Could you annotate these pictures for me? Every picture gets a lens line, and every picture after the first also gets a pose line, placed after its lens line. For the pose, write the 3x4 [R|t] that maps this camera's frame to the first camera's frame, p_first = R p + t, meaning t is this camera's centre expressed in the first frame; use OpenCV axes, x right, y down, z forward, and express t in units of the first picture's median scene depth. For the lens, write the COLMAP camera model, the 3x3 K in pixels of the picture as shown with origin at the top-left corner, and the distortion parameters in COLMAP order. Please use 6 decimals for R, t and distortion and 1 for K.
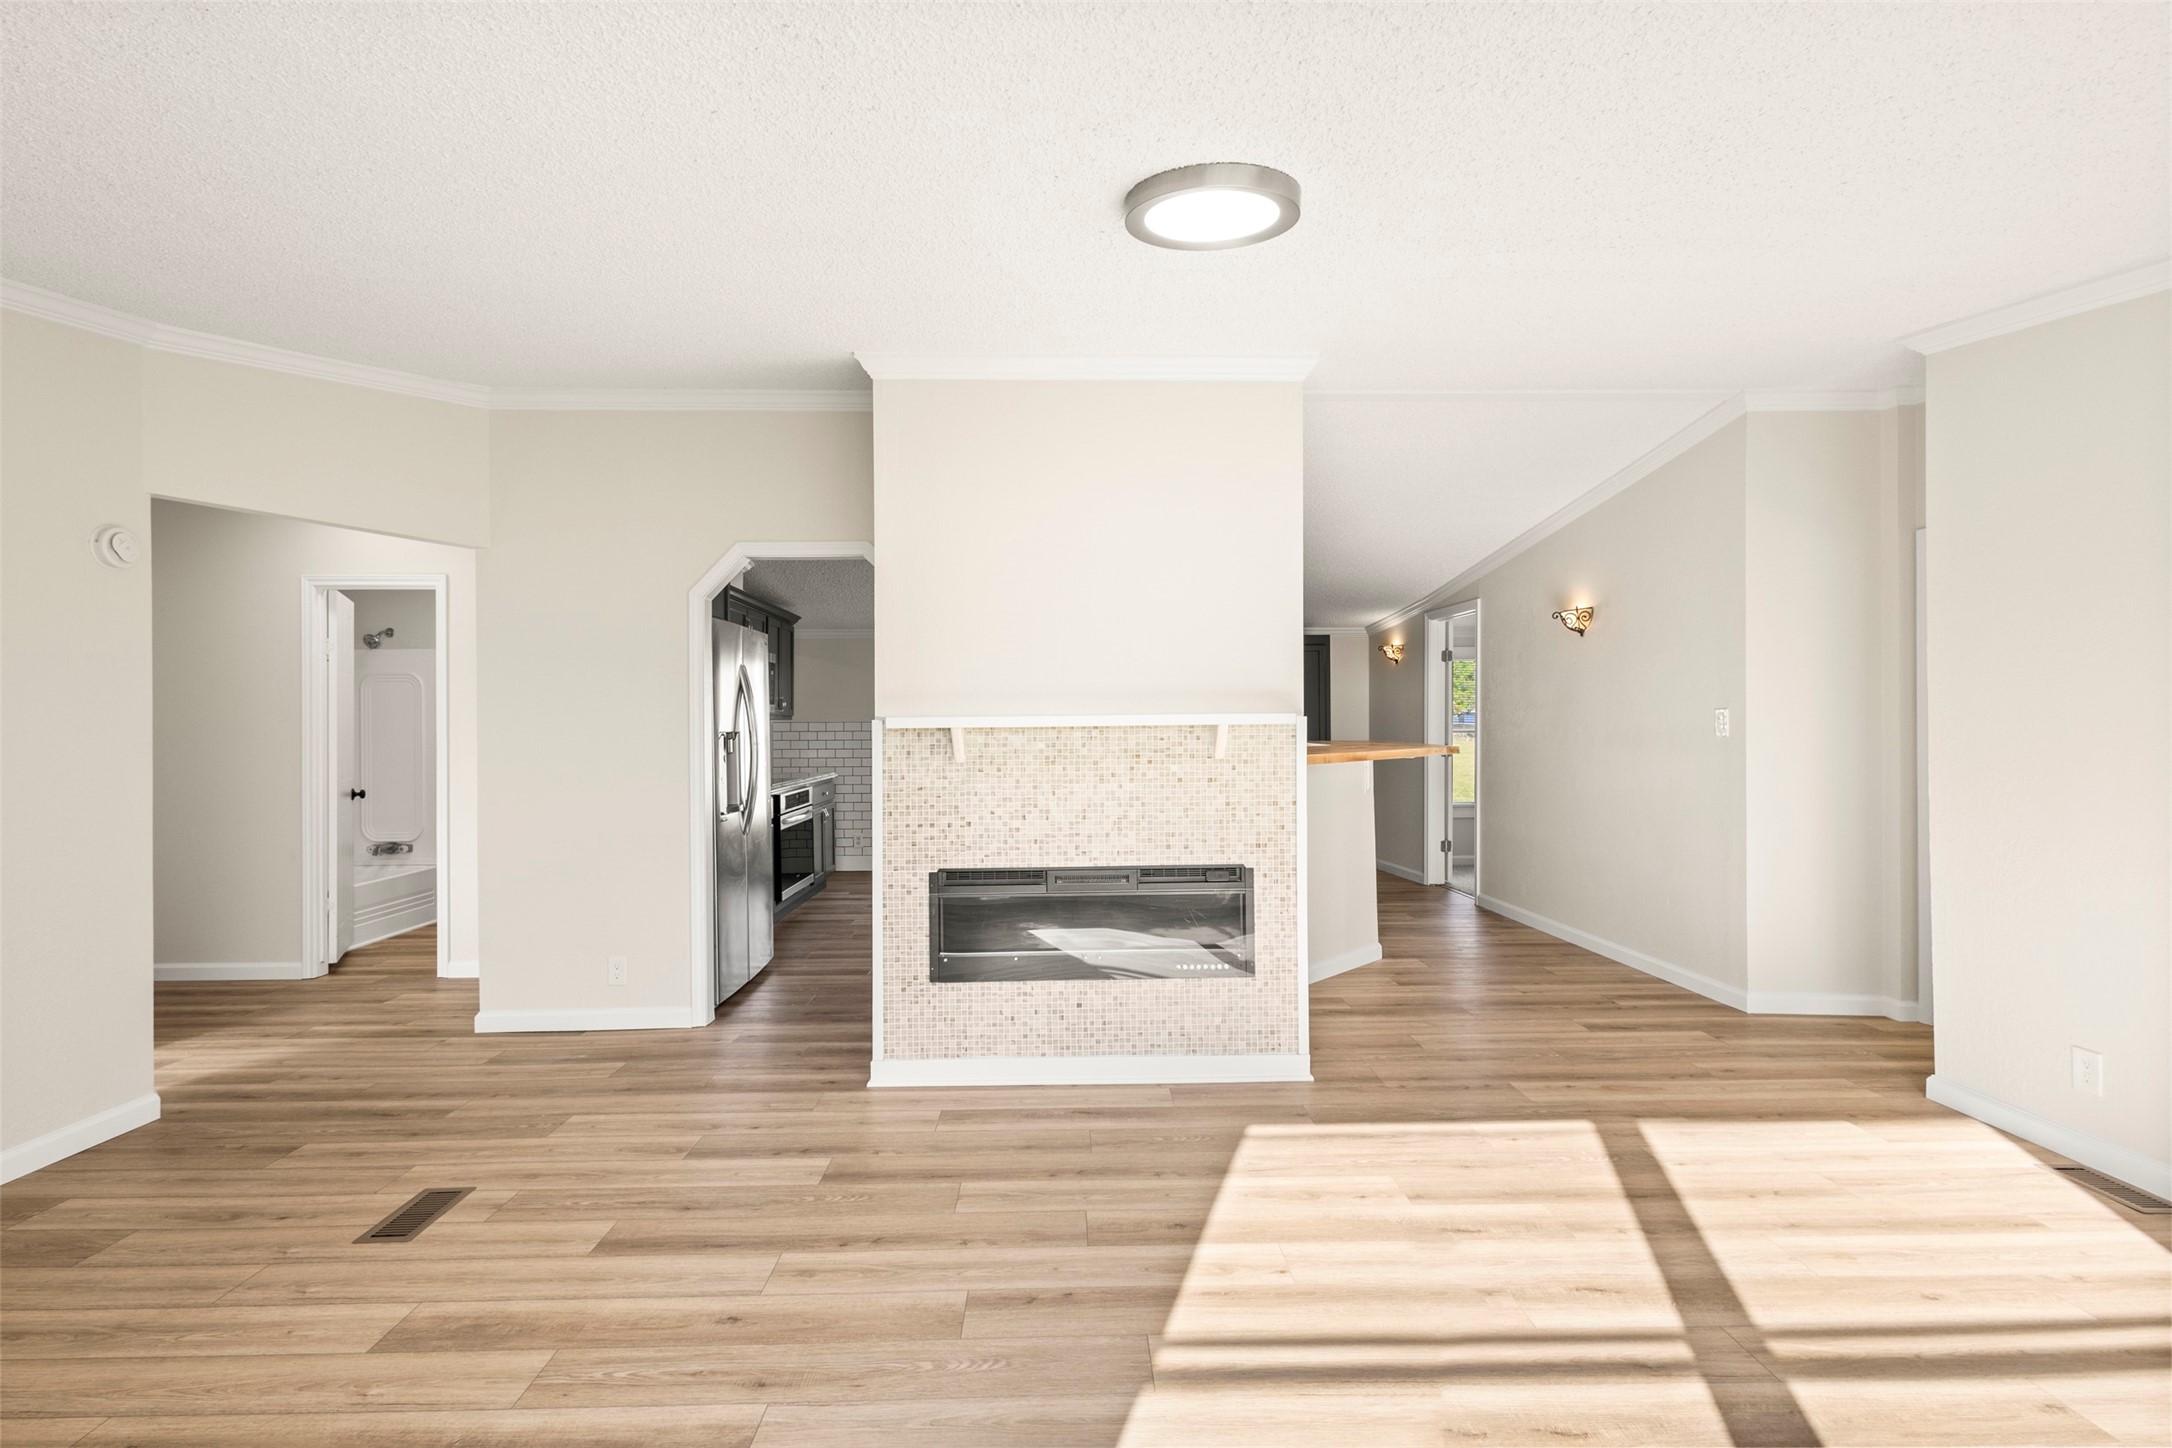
lens RADIAL K [[990.5, 0, 1084.1], [0, 990.5, 724.4], [0, 0, 1]] dist [0.009990, -0.003888]
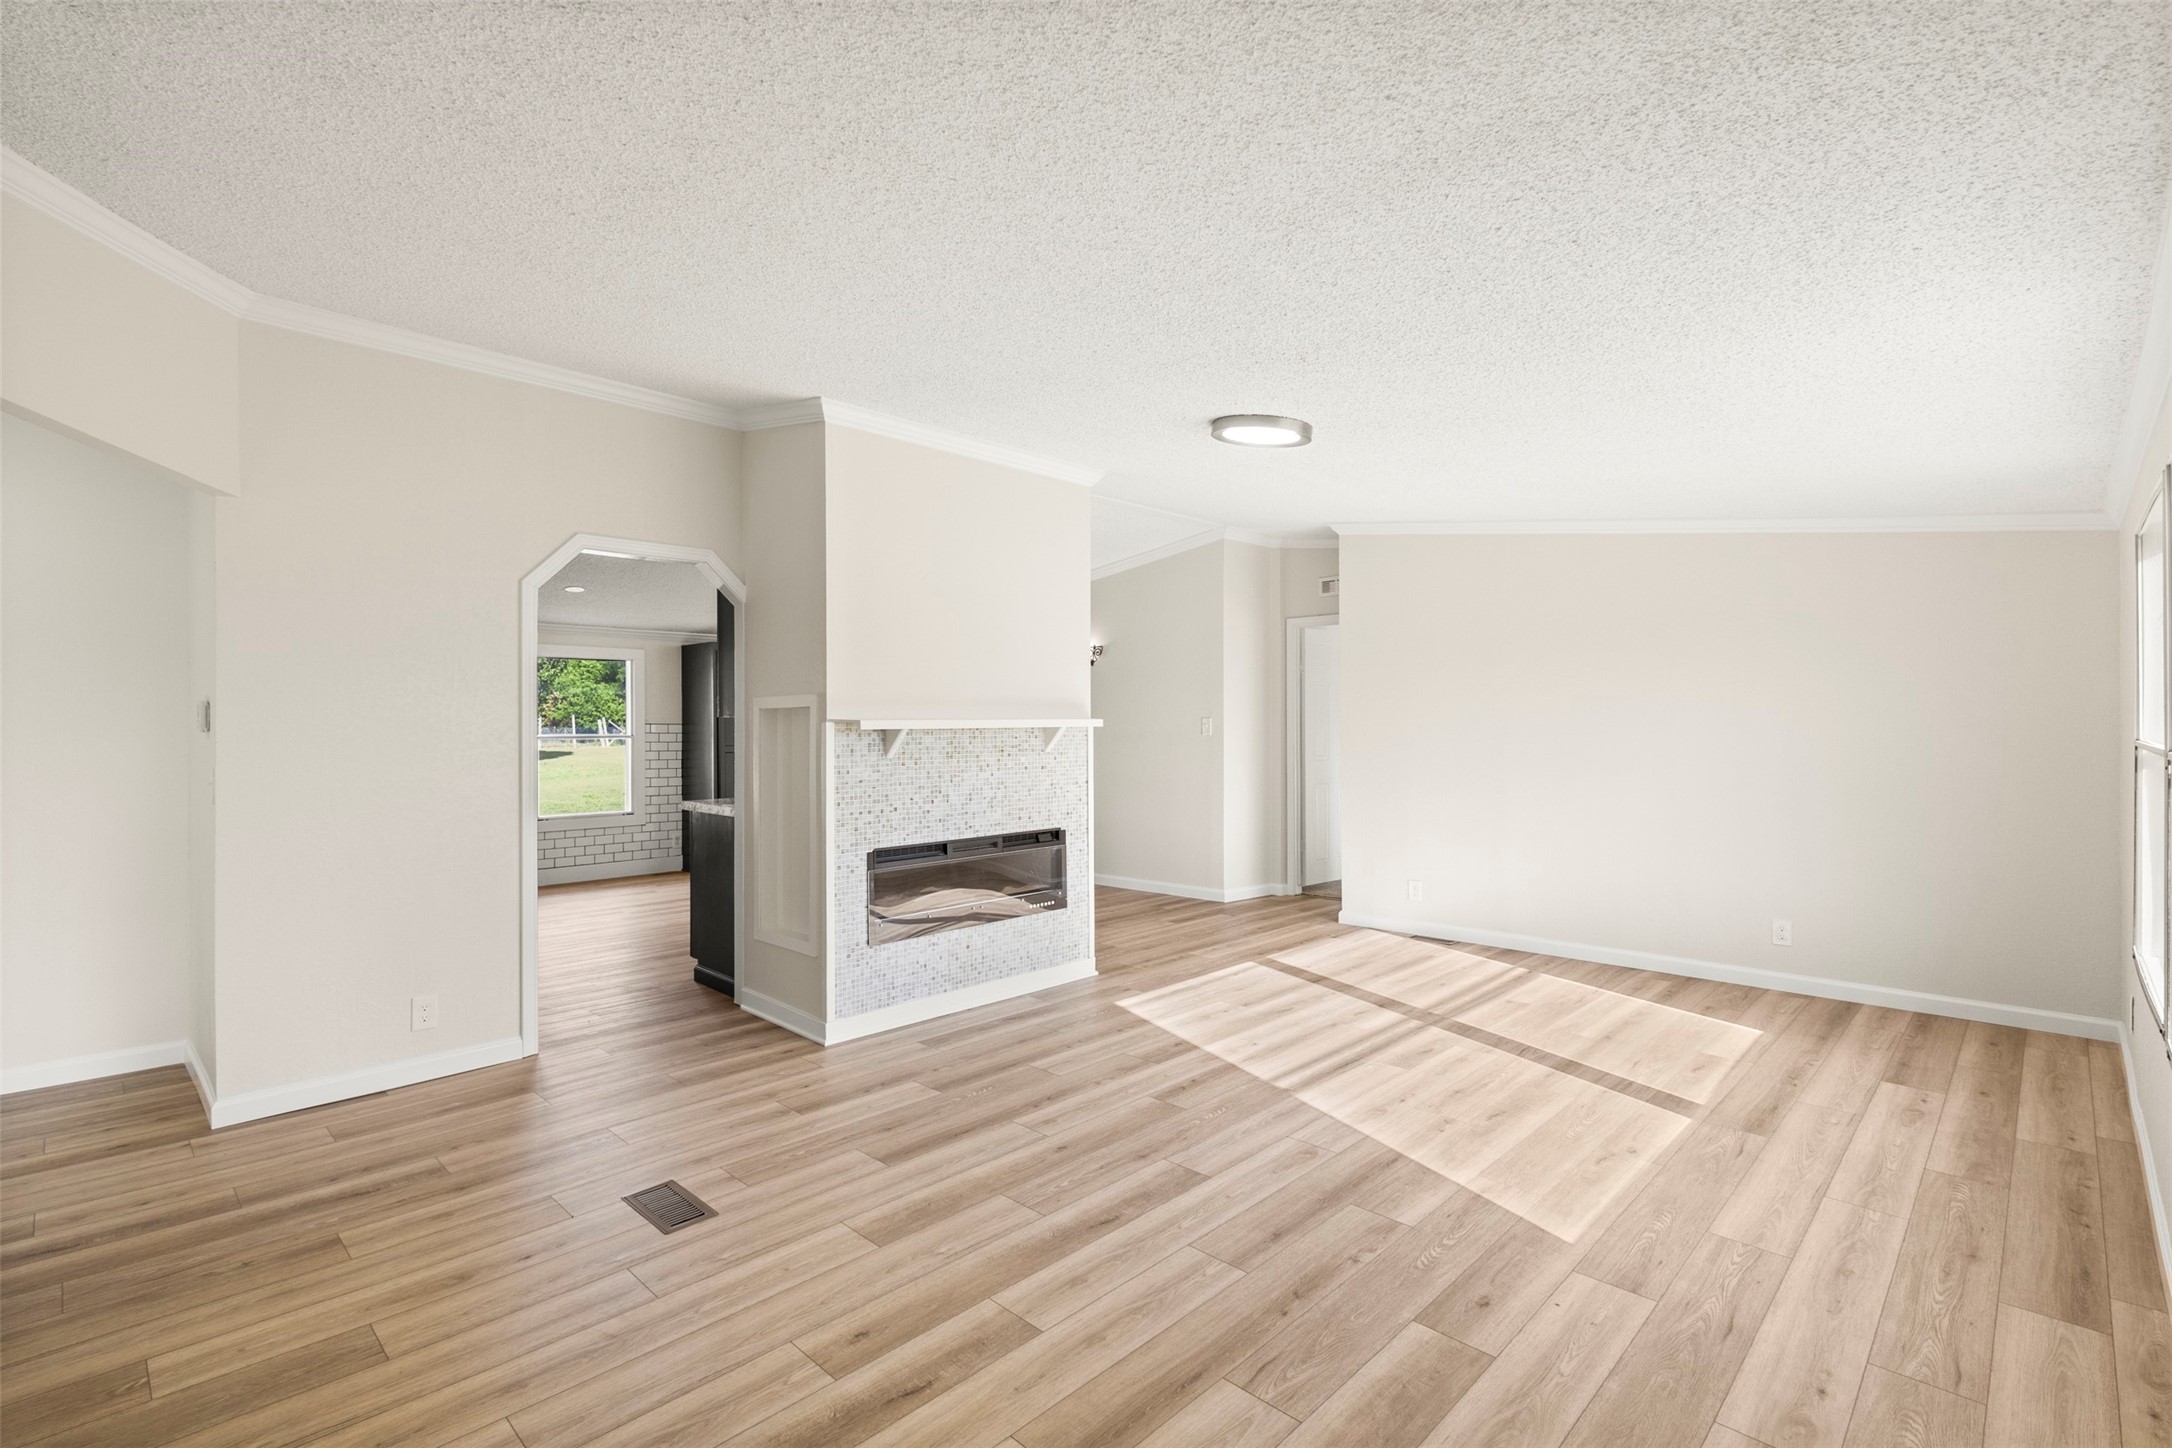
lens RADIAL K [[990.5, 0, 1084.1], [0, 990.5, 724.4], [0, 0, 1]] dist [0.009990, -0.003888]
pose [[0.715468, 0.003912, 0.698635, -0.792510], [-0.001045, 0.999989, -0.004530, 0.002778], [-0.698645, 0.002511, 0.715464, -0.017706]]
